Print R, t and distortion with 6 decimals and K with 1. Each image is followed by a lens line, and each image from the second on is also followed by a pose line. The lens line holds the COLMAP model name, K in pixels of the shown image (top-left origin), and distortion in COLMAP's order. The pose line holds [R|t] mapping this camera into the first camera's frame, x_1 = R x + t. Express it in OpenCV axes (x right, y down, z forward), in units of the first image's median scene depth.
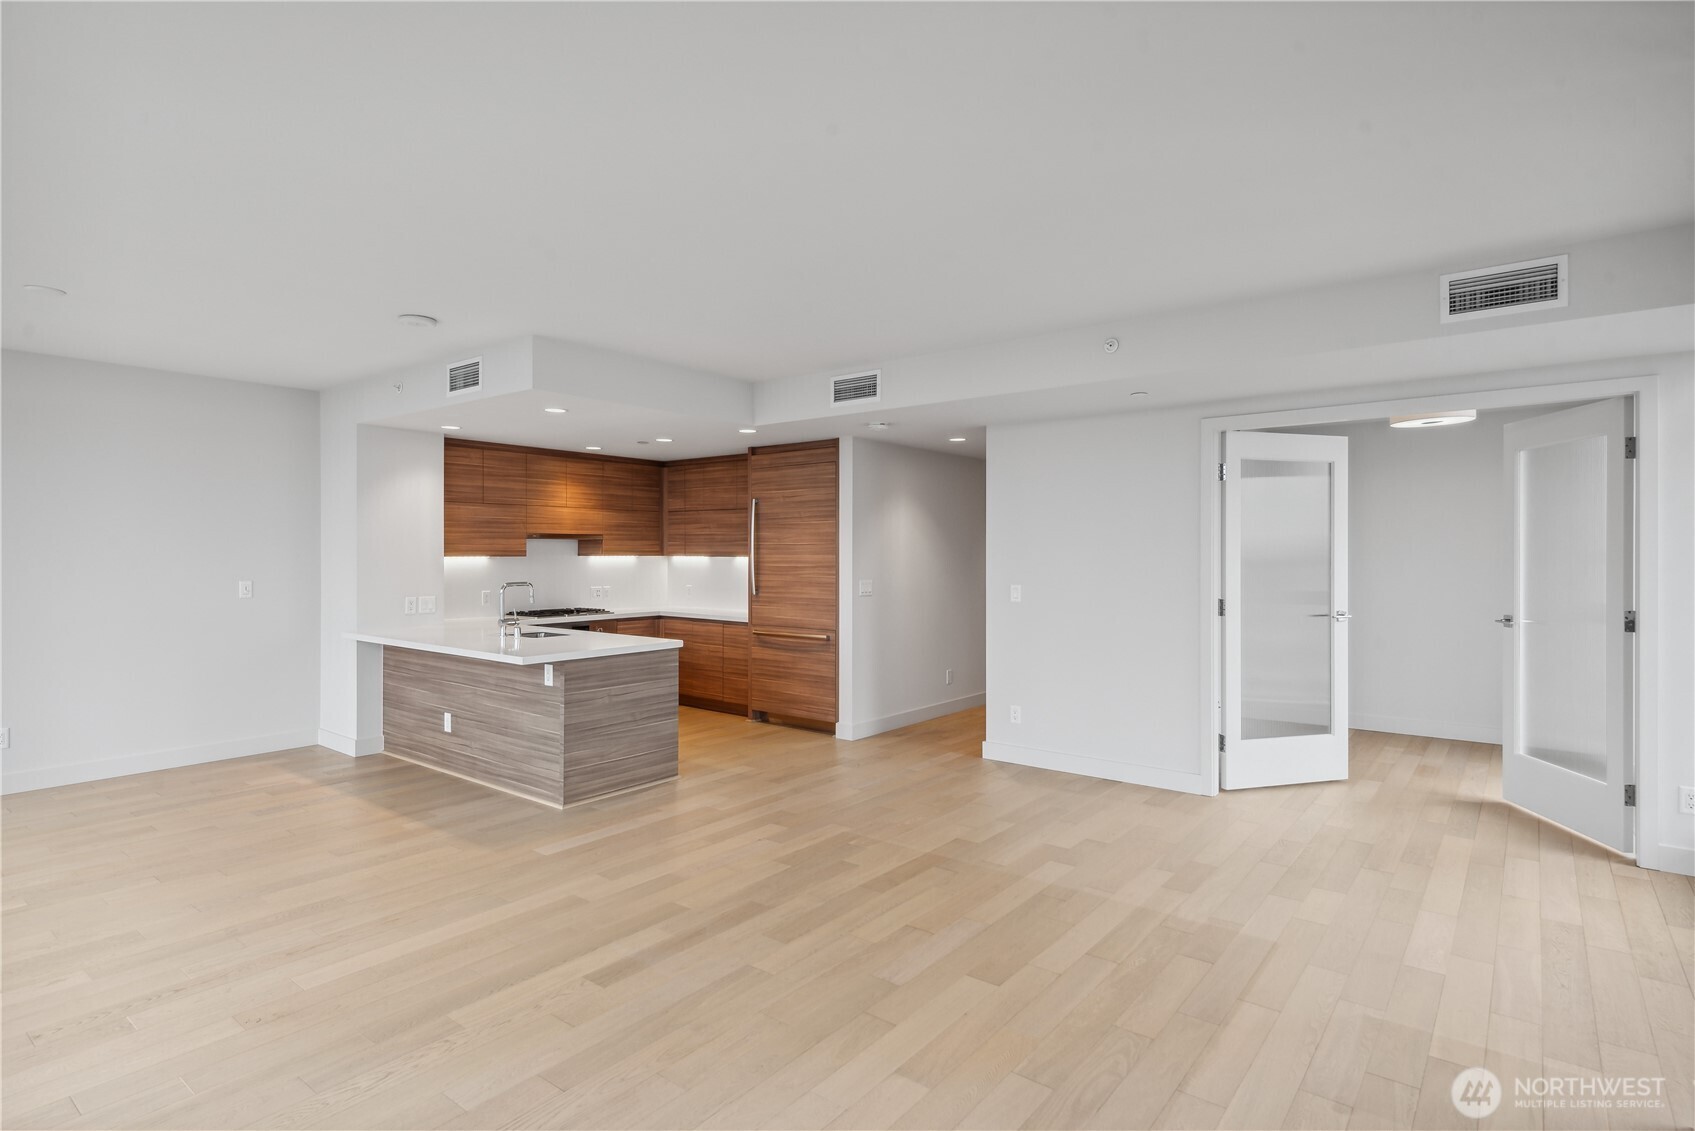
lens RADIAL K [[871.3, 0, 848.7], [0, 871.3, 566.4], [0, 0, 1]] dist [0.015130, -0.013110]
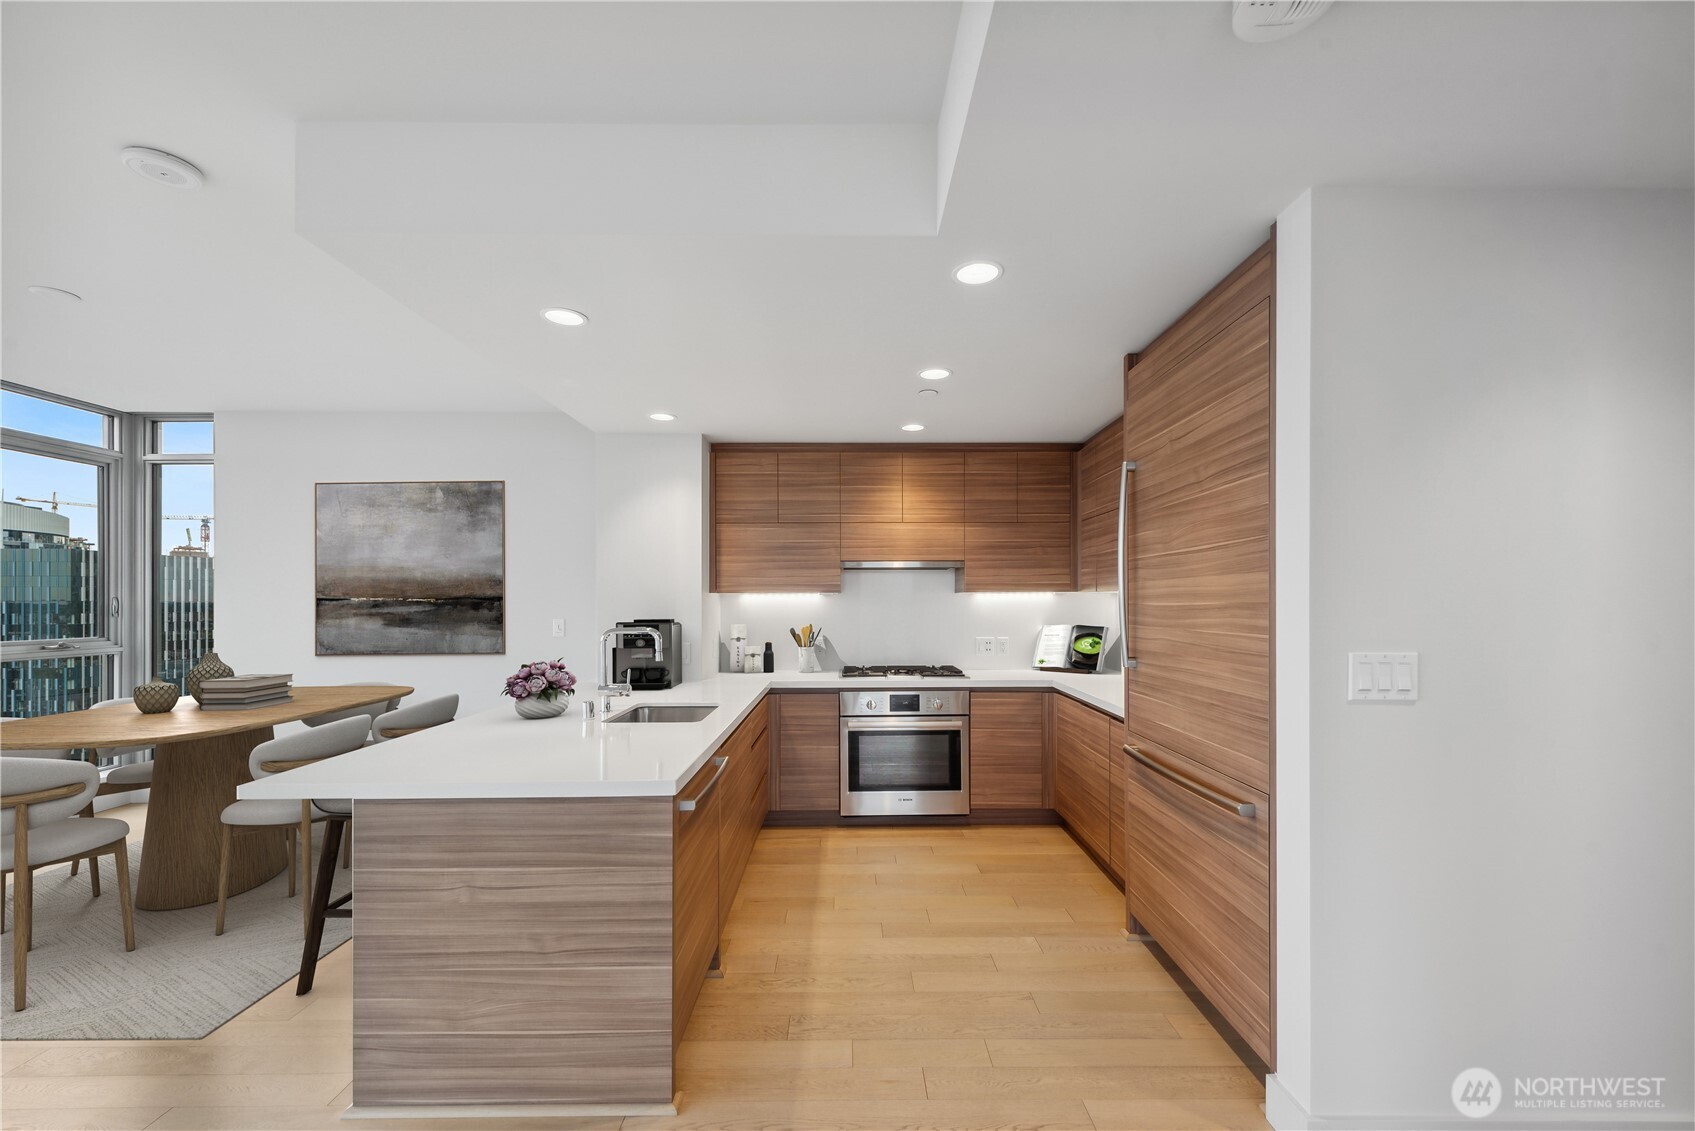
lens RADIAL K [[687.0, 0, 850.1], [0, 687.0, 598.3], [0, 0, 1]] dist [0.002175, 0.000012]
pose [[0.618828, -0.008007, -0.785486, 0.094501], [-0.008119, 0.999829, -0.016588, 0.003013], [0.785485, 0.016643, 0.618657, 0.701979]]
